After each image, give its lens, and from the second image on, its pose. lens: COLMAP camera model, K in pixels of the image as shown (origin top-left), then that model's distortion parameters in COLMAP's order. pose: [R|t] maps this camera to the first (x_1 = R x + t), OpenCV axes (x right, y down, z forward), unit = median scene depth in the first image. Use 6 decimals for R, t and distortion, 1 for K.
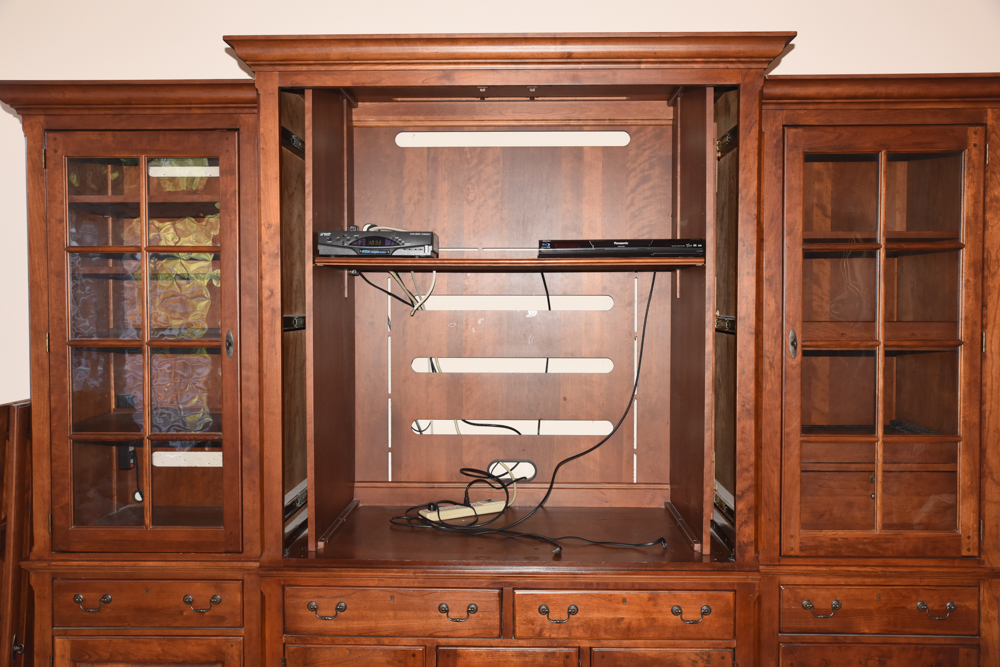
lens RADIAL K [[985.0, 0, 500.0], [0, 985.0, 333.5], [0, 0, 1]] dist [-0.044584, 0.151530]
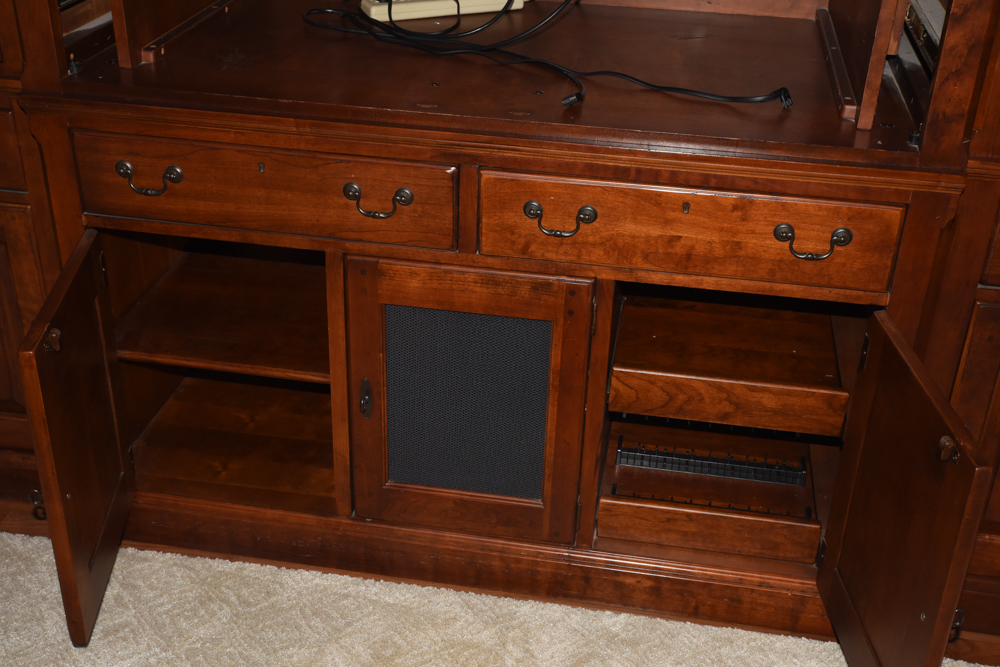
lens RADIAL K [[1184.8, 0, 500.0], [0, 1184.8, 333.5], [0, 0, 1]] dist [-0.003945, 0.197417]
pose [[0.989841, 0.092633, -0.107864, 0.101039], [-0.033801, 0.890198, 0.454317, 0.046922], [0.138105, -0.446056, 0.884286, 0.388454]]
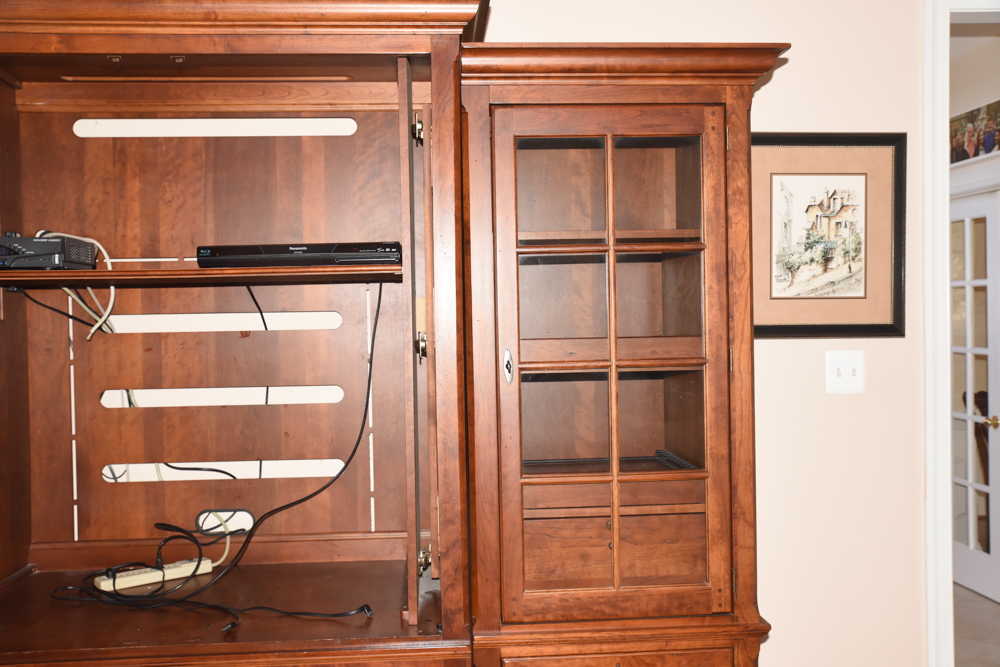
lens RADIAL K [[1017.5, 0, 500.0], [0, 1017.5, 333.5], [0, 0, 1]] dist [-0.034904, 0.132577]
pose [[0.995473, -0.019714, 0.092983, 0.210550], [0.021031, 0.999692, -0.013198, -0.006303], [-0.092694, 0.015094, 0.995580, 0.143928]]
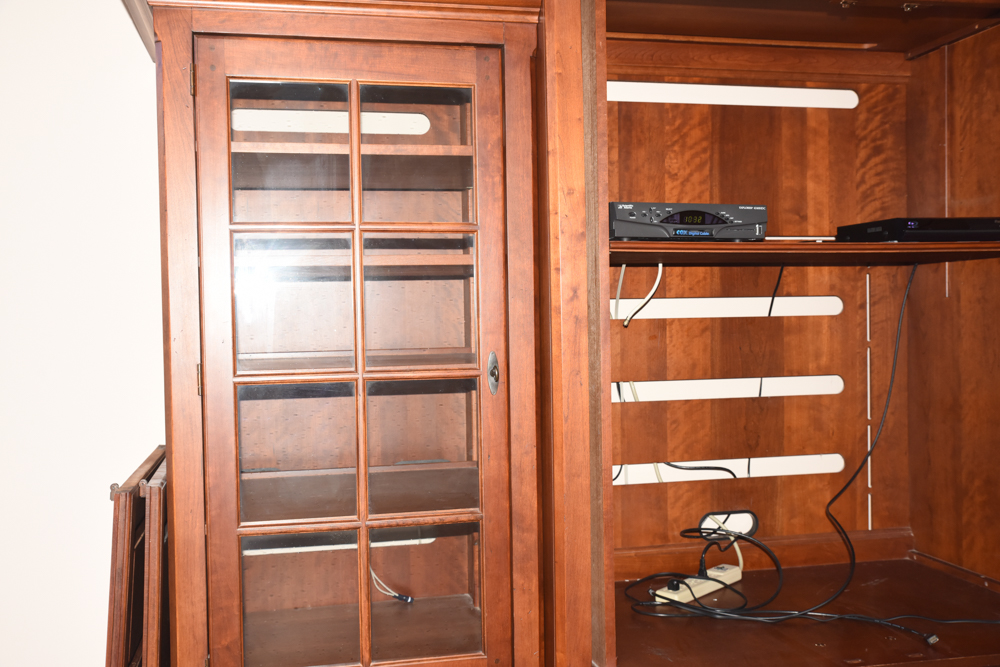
lens RADIAL K [[1017.5, 0, 500.0], [0, 1017.5, 333.5], [0, 0, 1]] dist [-0.034904, 0.132577]
pose [[0.967084, -0.022184, 0.253487, -0.449057], [0.026328, 0.999569, -0.012969, -0.006113], [-0.253090, 0.019216, 0.967252, 0.345097]]
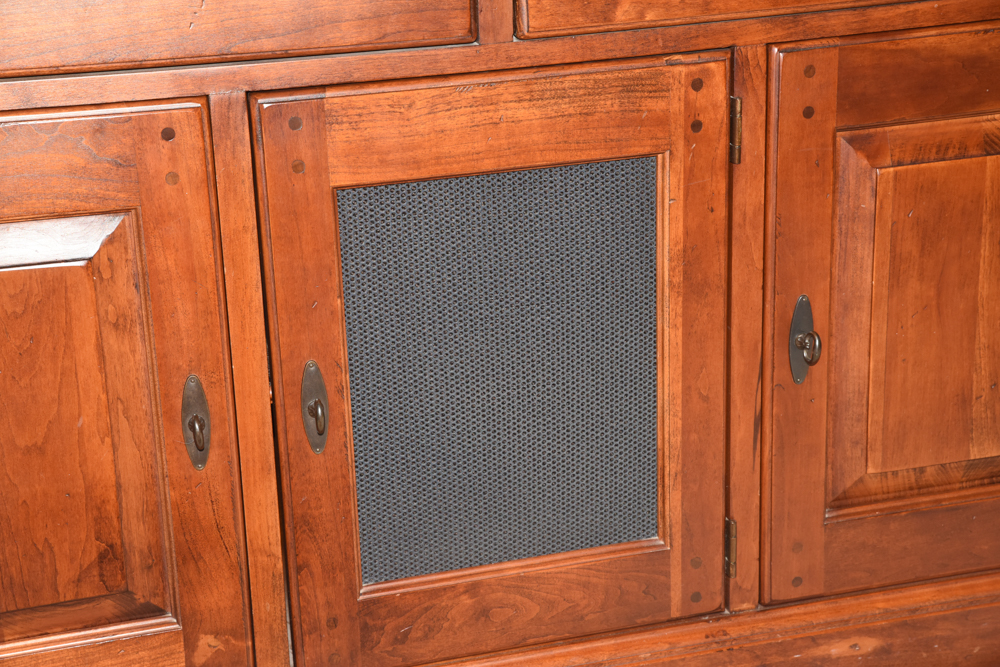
lens RADIAL K [[1815.0, 0, 500.0], [0, 1815.0, 333.5], [0, 0, 1]] dist [0.148072, 0.264895]
pose [[0.953285, -0.132033, 0.271689, -0.143477], [0.044492, 0.950979, 0.306040, 0.227707], [-0.298777, -0.279655, 0.912428, 0.493334]]
